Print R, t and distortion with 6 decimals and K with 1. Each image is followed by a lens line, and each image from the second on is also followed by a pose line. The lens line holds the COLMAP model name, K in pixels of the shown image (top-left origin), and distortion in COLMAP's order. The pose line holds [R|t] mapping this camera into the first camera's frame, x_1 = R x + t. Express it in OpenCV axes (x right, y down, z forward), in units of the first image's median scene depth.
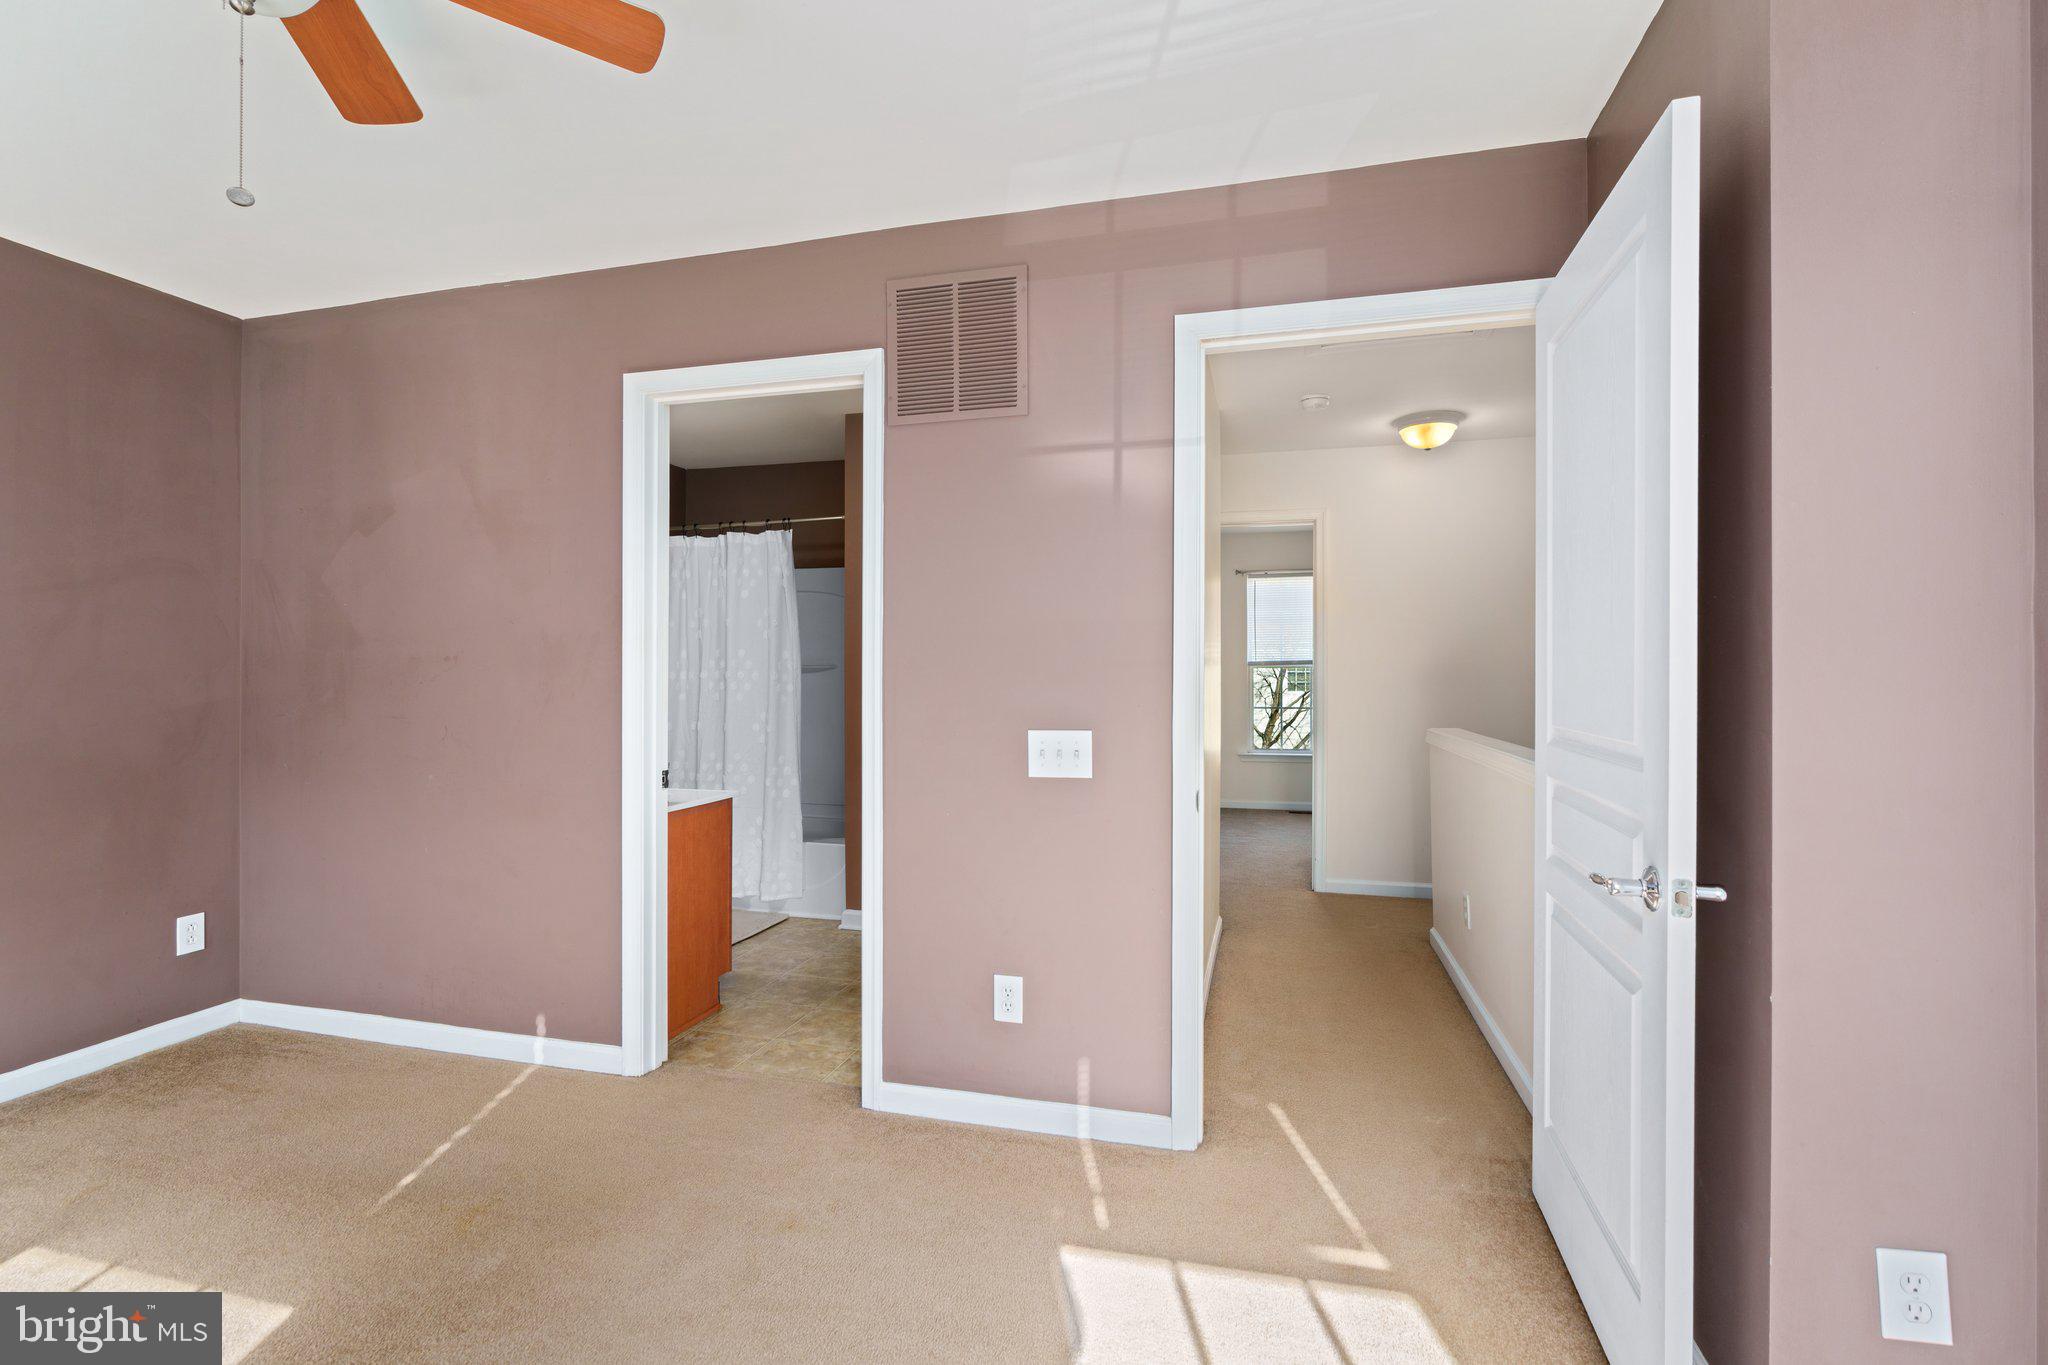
lens RADIAL K [[927.4, 0, 1016.1], [0, 927.4, 651.3], [0, 0, 1]] dist [-0.000168, 0.000471]
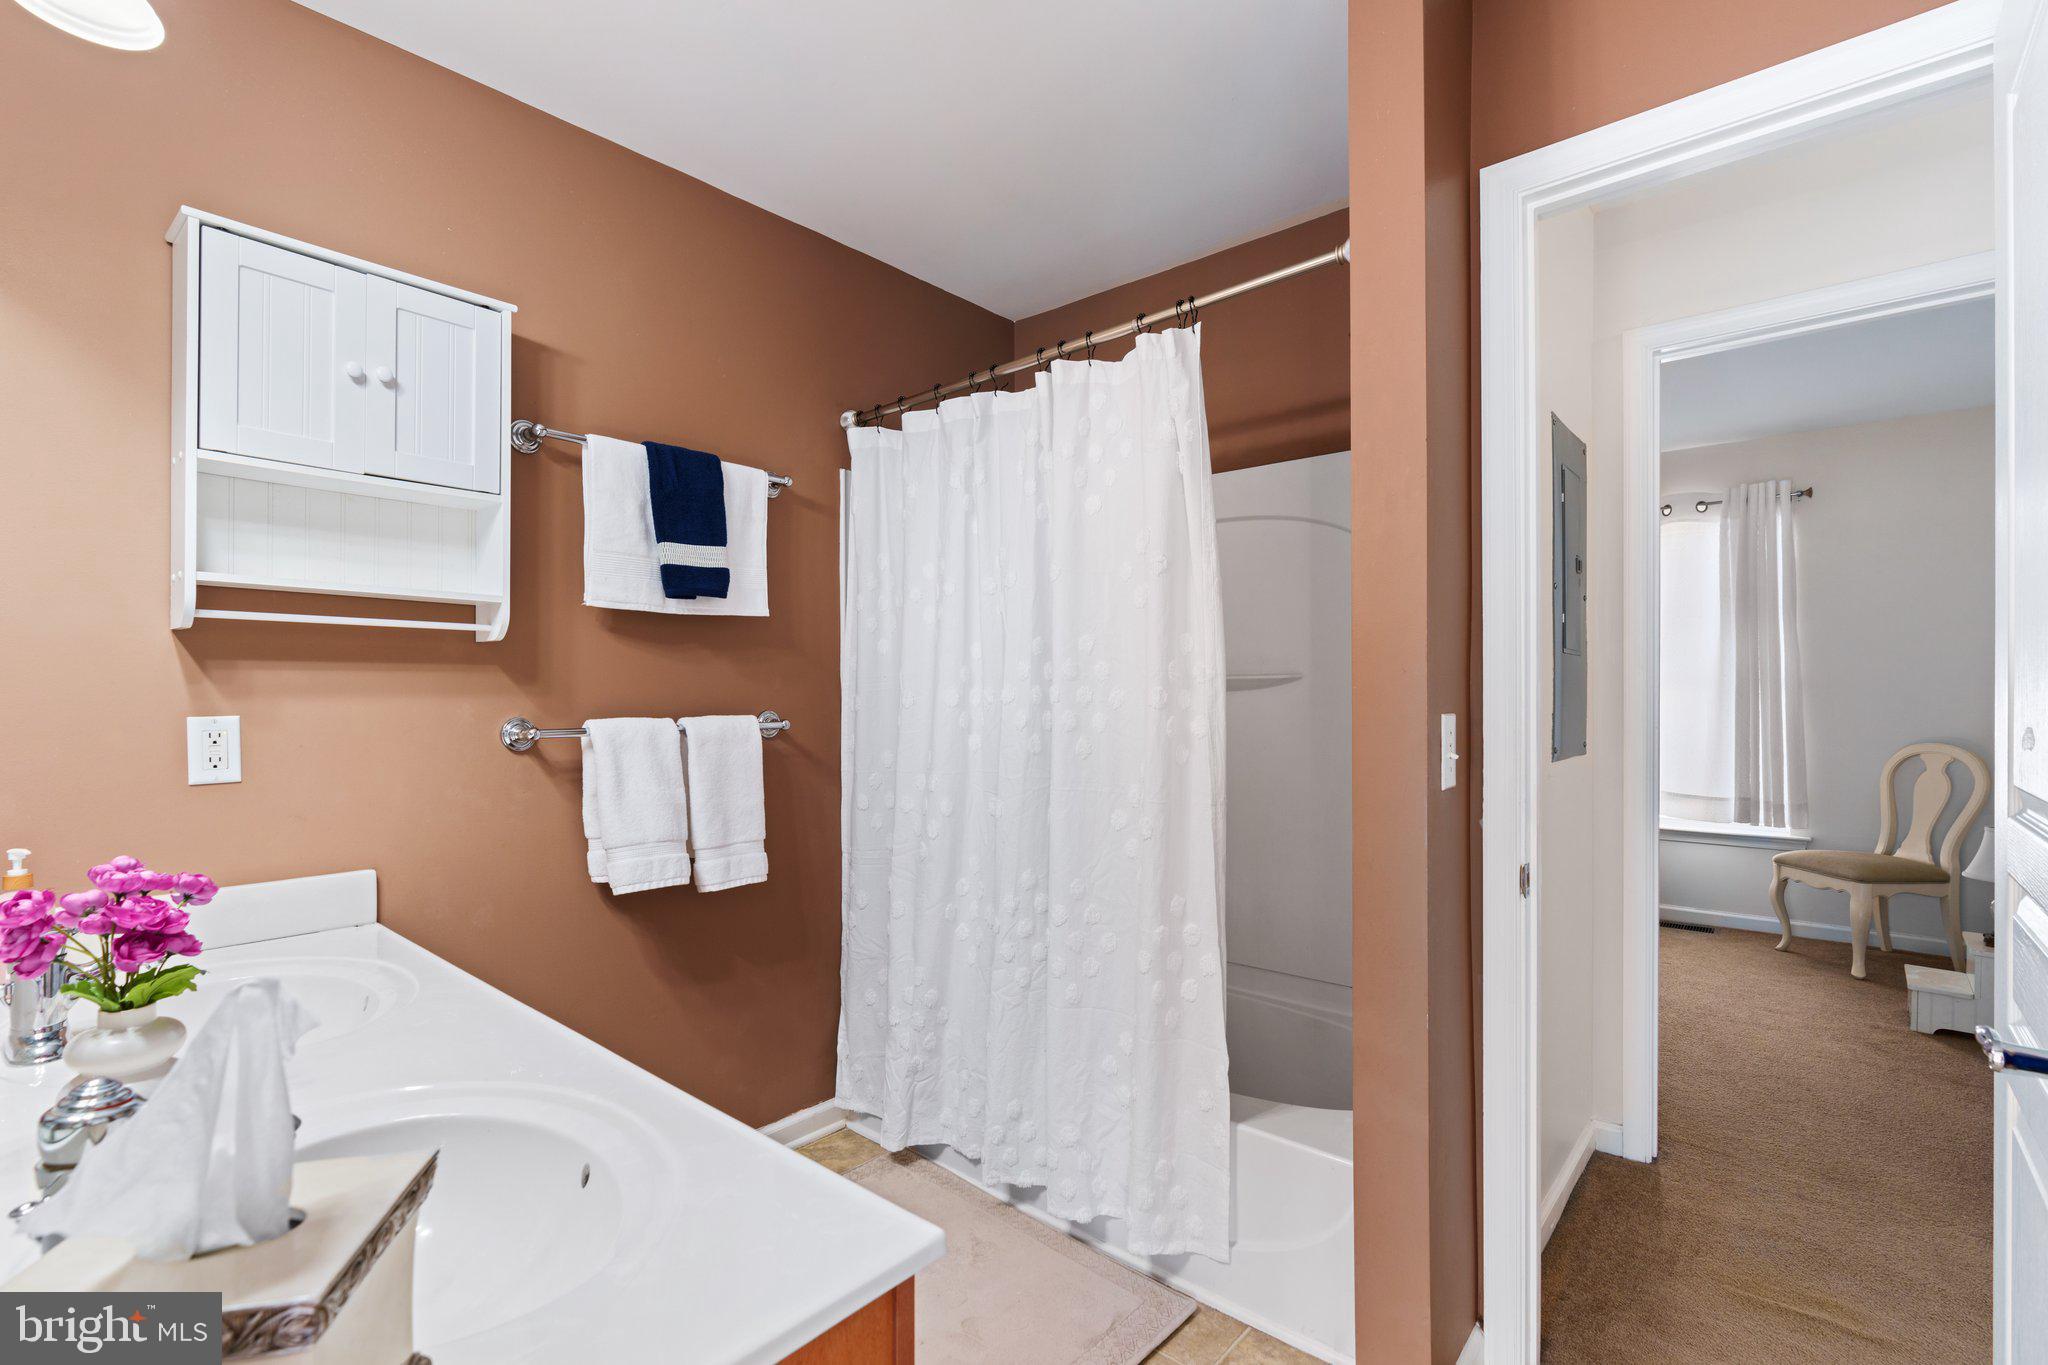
lens RADIAL K [[920.3, 0, 1024.0], [0, 920.3, 682.5], [0, 0, 1]] dist [-0.001031, 0.000163]
pose [[0.899408, -0.004402, -0.437088, -0.137372], [0.001738, 0.999977, -0.006494, 0.022756], [0.437106, 0.005082, 0.899396, 0.609902]]
